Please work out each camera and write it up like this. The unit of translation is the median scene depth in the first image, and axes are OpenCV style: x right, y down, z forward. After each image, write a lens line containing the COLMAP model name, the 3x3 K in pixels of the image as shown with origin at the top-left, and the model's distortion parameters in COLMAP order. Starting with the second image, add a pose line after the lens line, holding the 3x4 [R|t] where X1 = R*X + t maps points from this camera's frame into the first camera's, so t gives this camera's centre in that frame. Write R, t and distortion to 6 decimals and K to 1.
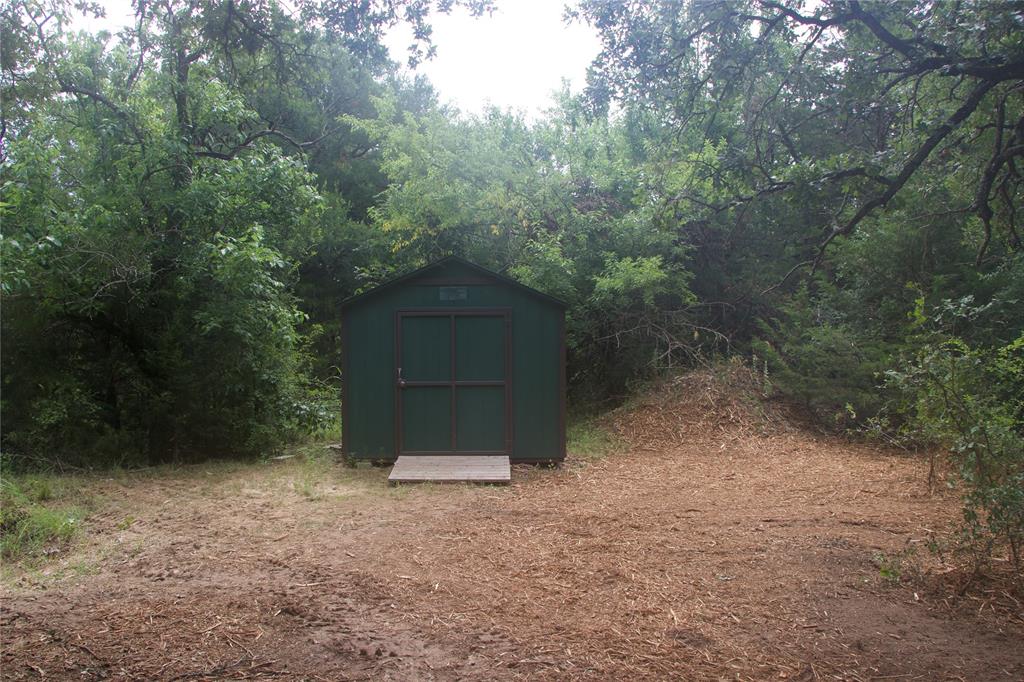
lens RADIAL K [[853.8, 0, 512.2], [0, 853.8, 341.0], [0, 0, 1]] dist [-0.068975, 0.000703]
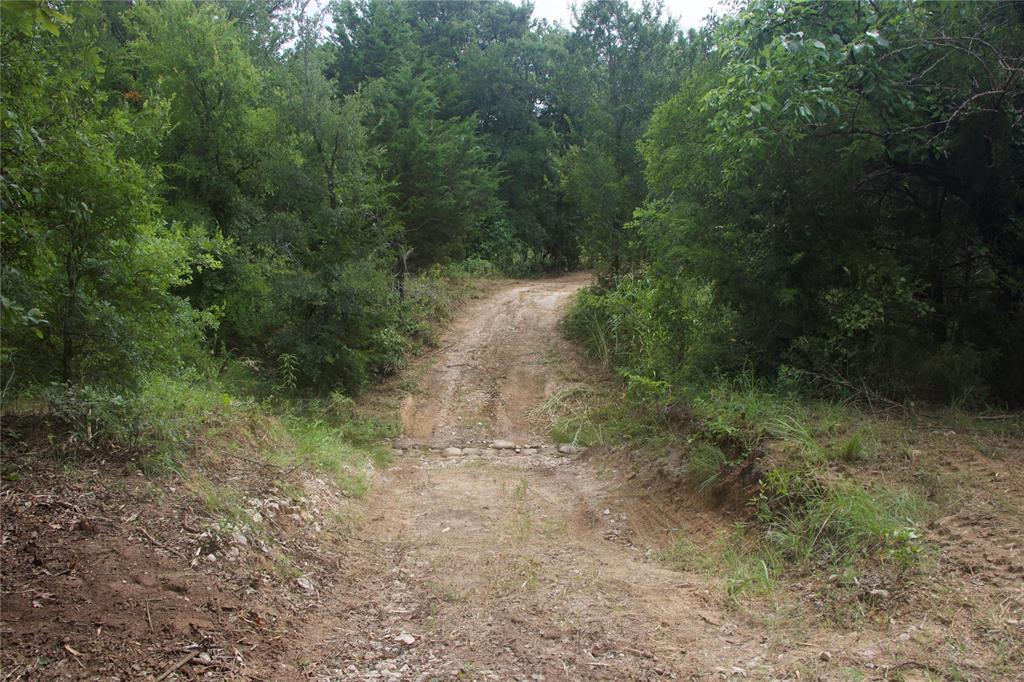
lens RADIAL K [[853.8, 0, 511.8], [0, 853.8, 341.2], [0, 0, 1]] dist [-0.068975, 0.000703]
pose [[0.661382, 0.107084, -0.742366, -0.245120], [-0.009926, 0.990919, 0.134094, 0.023500], [0.749984, -0.081319, 0.656439, 0.371742]]
